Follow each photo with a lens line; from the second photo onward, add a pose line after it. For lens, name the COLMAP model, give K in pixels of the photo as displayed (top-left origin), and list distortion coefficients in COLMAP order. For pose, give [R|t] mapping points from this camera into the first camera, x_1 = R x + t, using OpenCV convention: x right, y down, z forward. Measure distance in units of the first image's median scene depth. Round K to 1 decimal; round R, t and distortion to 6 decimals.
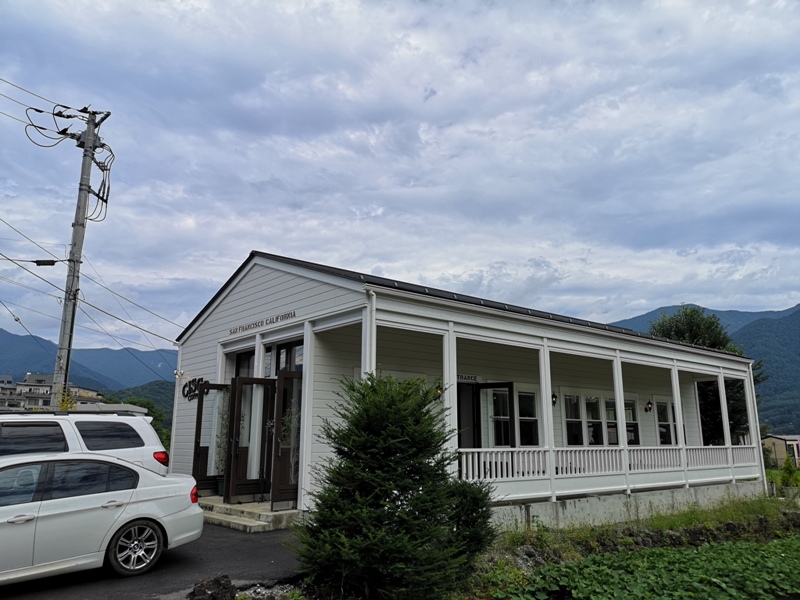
lens RADIAL K [[612.8, 0, 400.0], [0, 612.8, 300.0], [0, 0, 1]] dist [0.068827, -0.009274]
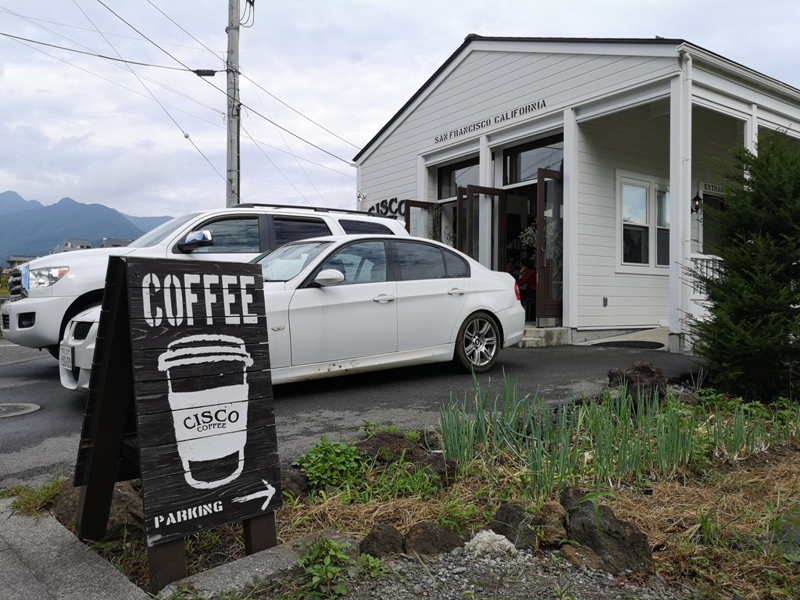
lens RADIAL K [[621.0, 0, 400.0], [0, 621.0, 300.0], [0, 0, 1]] dist [0.083802, -0.162078]
pose [[0.996669, 0.001744, -0.081536, -0.304645], [0.015289, 0.978051, 0.207804, 0.106312], [0.080109, -0.208359, 0.974766, 0.116187]]
